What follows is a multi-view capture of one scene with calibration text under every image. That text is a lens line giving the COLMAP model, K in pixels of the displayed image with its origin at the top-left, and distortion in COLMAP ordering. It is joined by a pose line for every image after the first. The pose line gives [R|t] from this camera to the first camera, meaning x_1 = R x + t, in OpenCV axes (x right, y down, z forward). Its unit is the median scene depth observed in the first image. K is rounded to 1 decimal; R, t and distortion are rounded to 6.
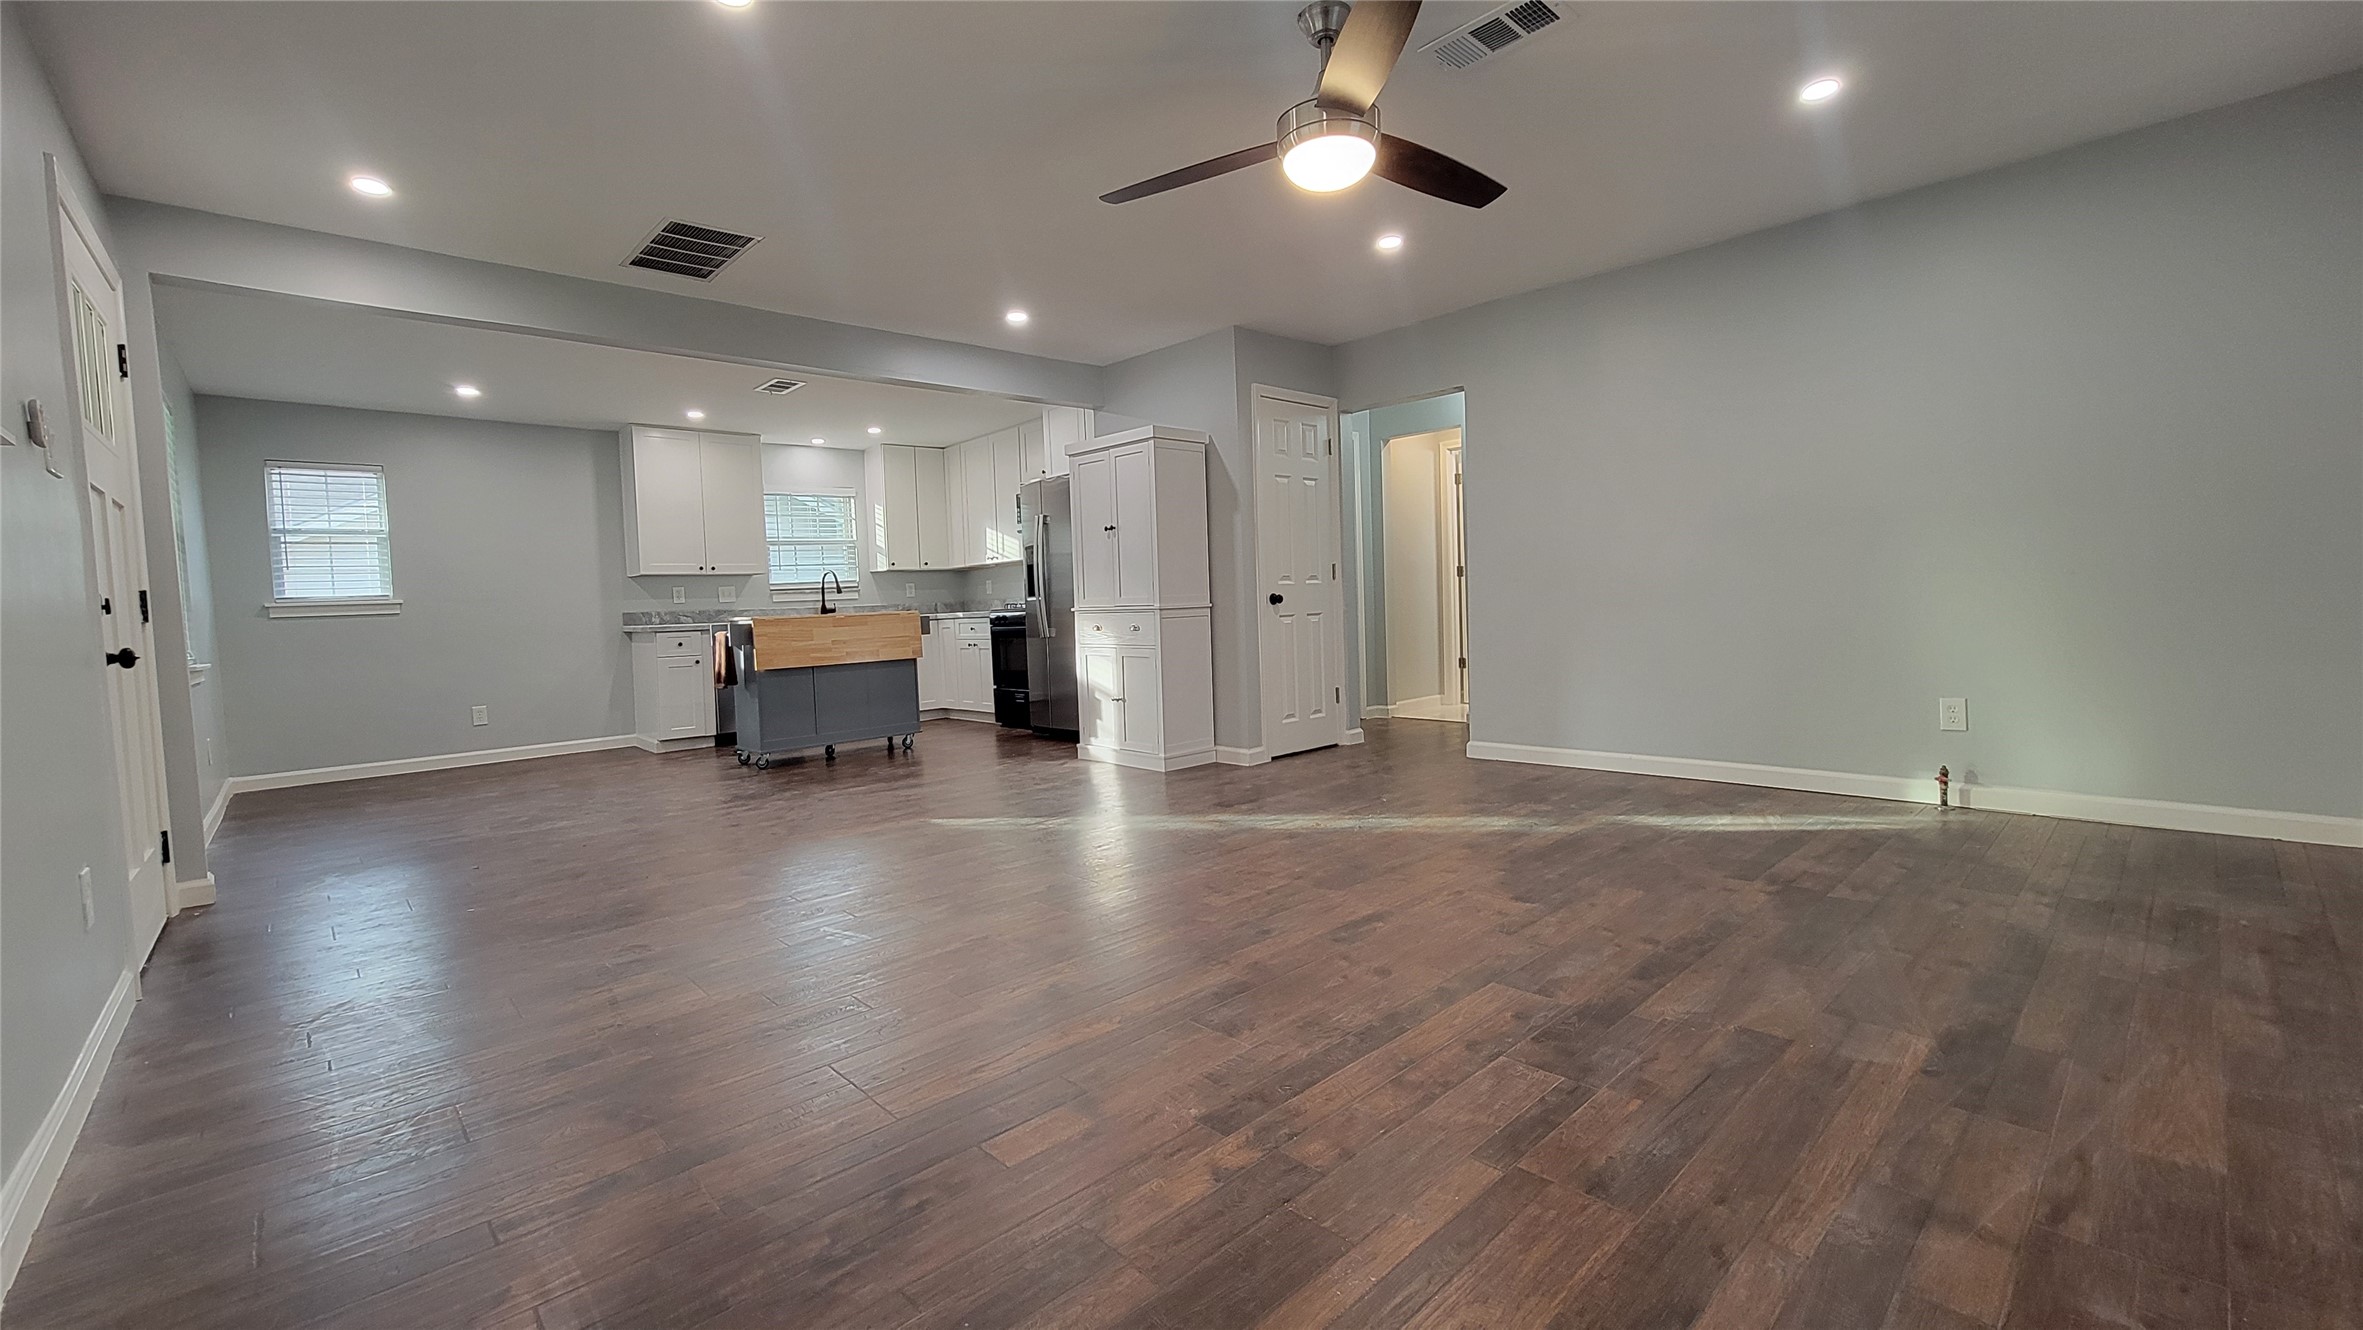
lens RADIAL K [[965.3, 0, 1161.9], [0, 965.3, 642.6], [0, 0, 1]] dist [-0.004843, -0.000492]
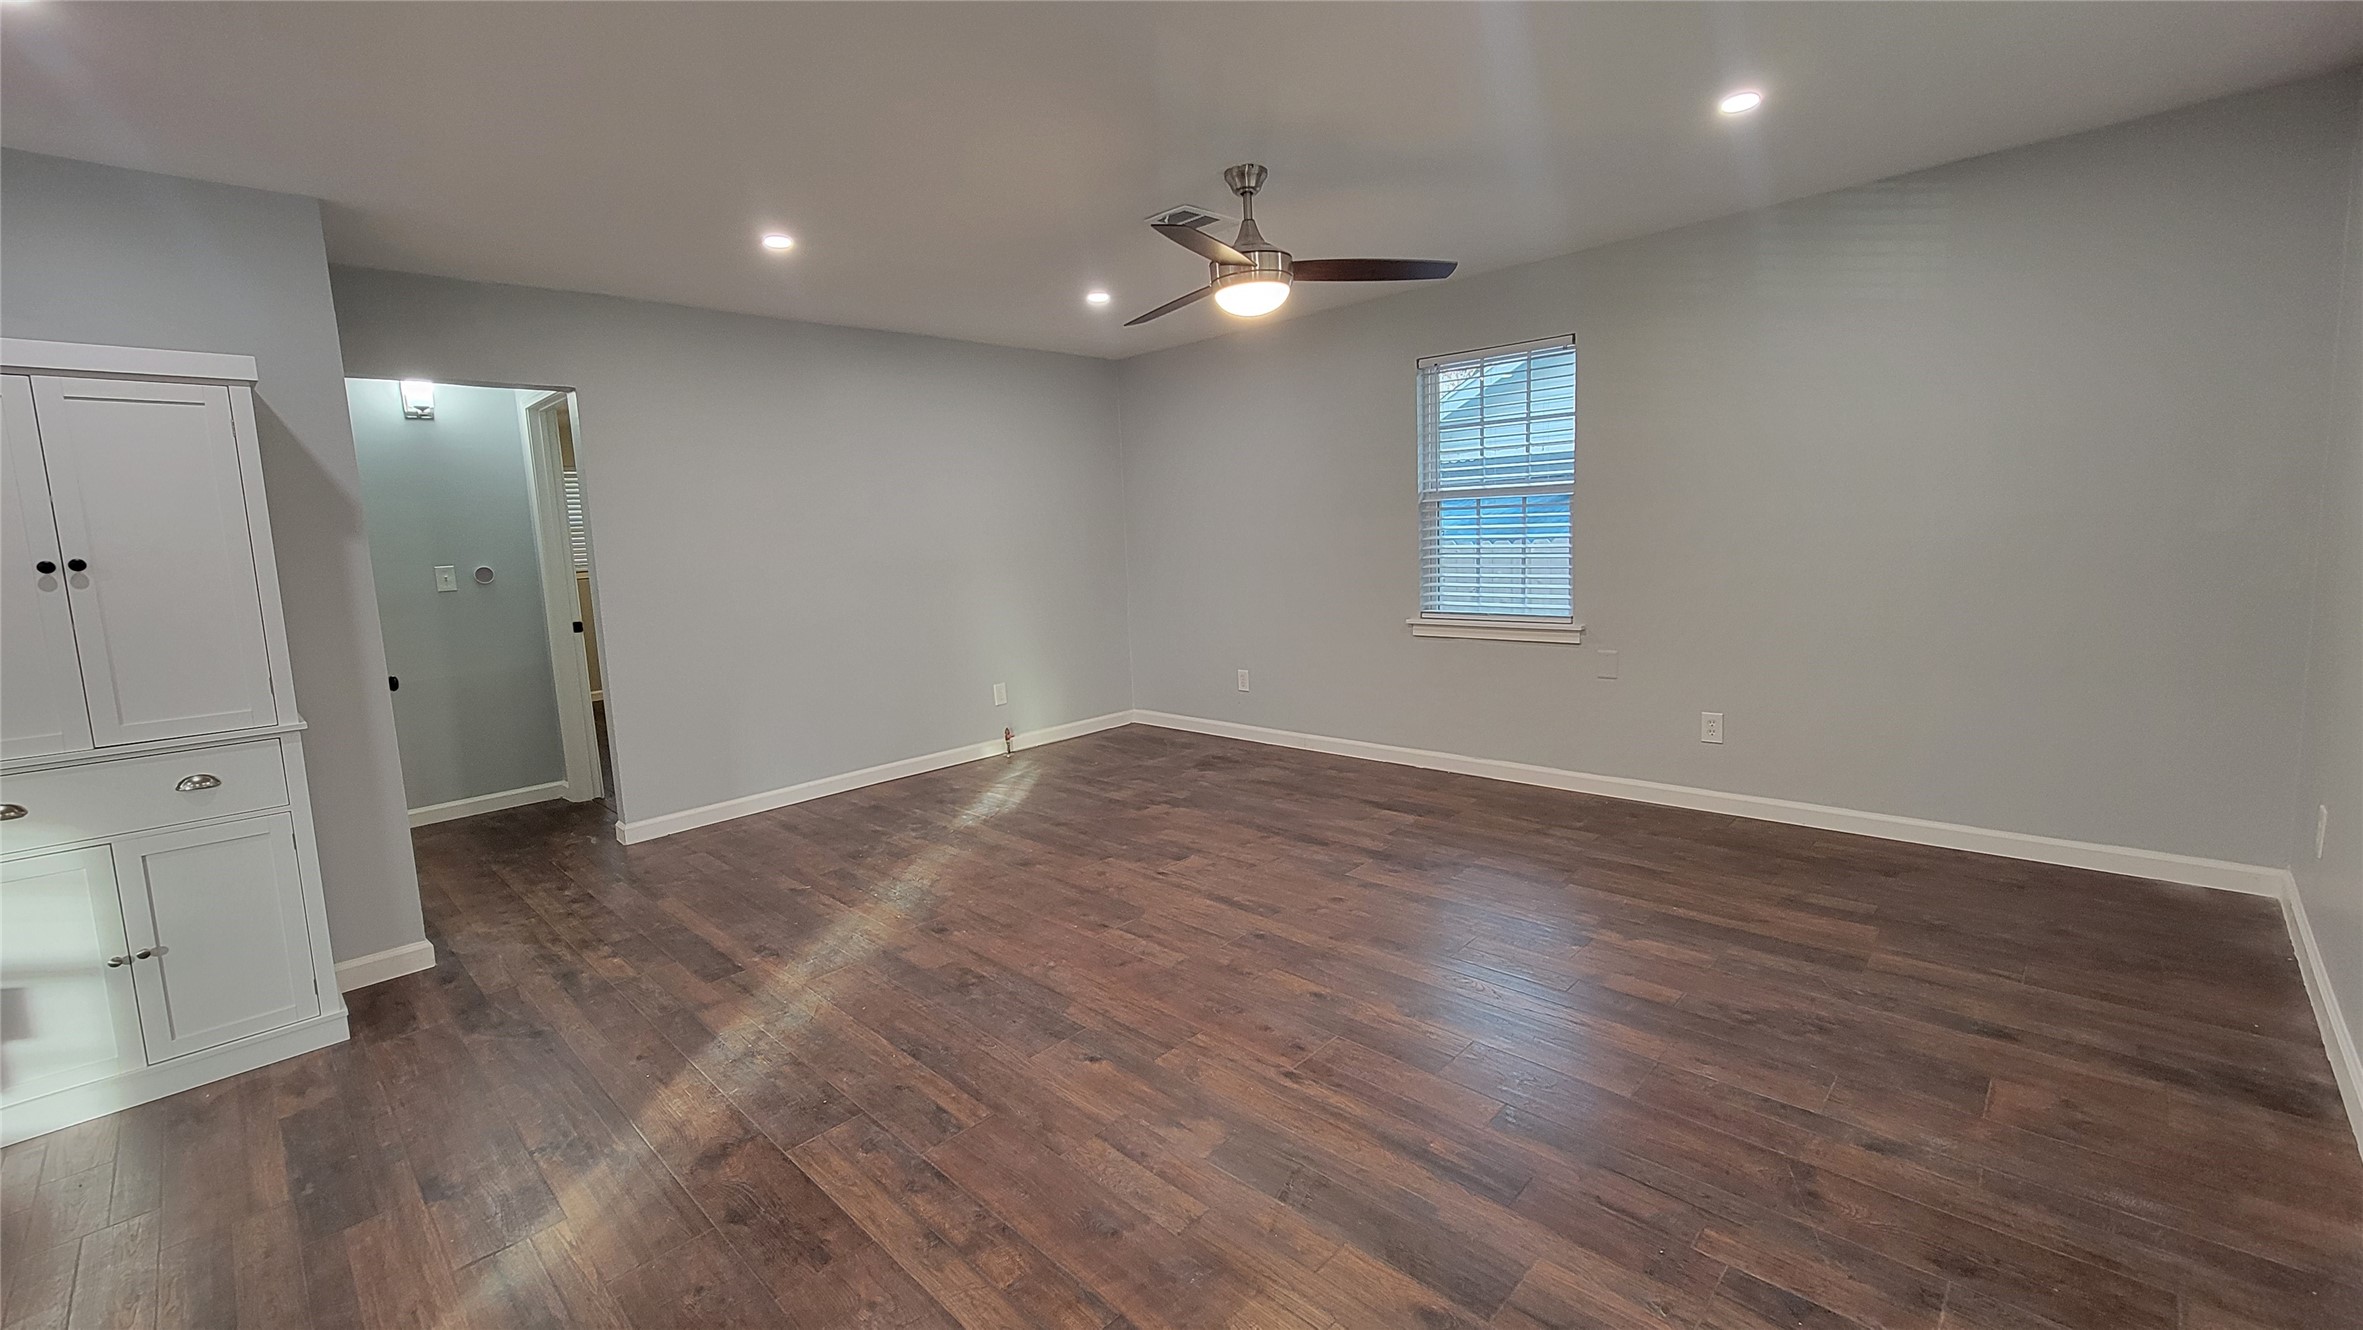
lens RADIAL K [[965.3, 0, 1163.4], [0, 965.3, 645.2], [0, 0, 1]] dist [-0.004843, -0.000492]
pose [[-0.047980, -0.082281, 0.995454, -0.481270], [0.090553, 0.992139, 0.086372, -0.075652], [-0.994735, 0.094285, -0.040152, 0.531990]]
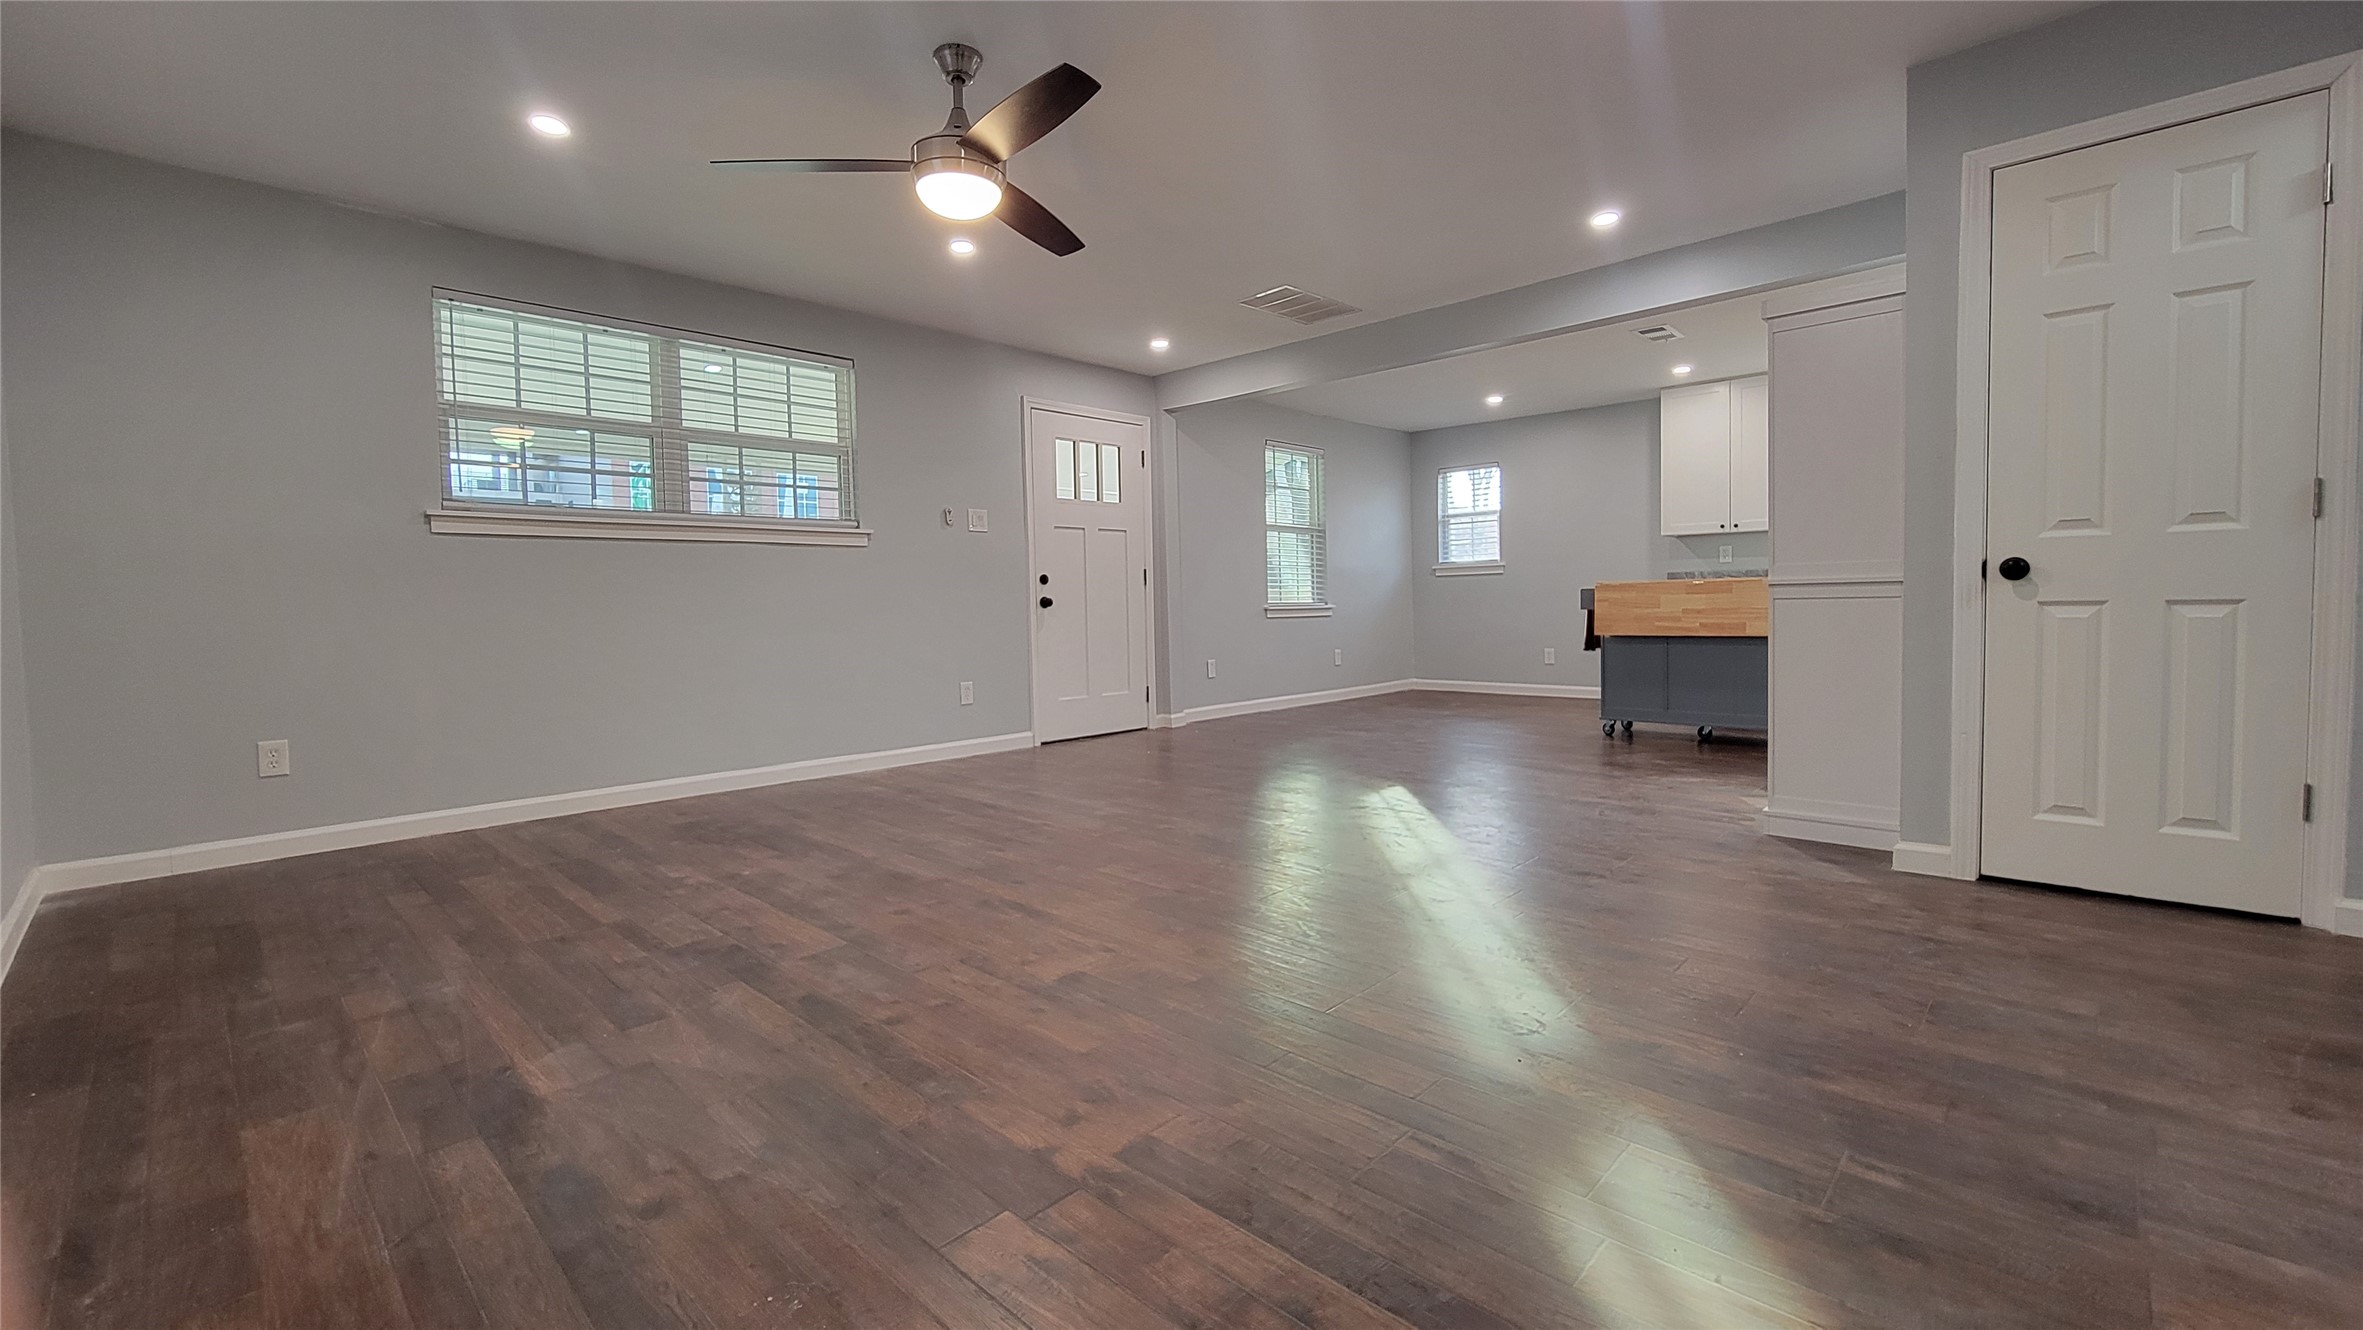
lens RADIAL K [[965.3, 0, 1166.3], [0, 965.3, 654.8], [0, 0, 1]] dist [-0.004843, -0.000492]
pose [[0.059575, 0.095811, -0.993615, 0.580610], [-0.021219, 0.995280, 0.094699, -0.038462], [0.997998, 0.015442, 0.061326, 0.519083]]
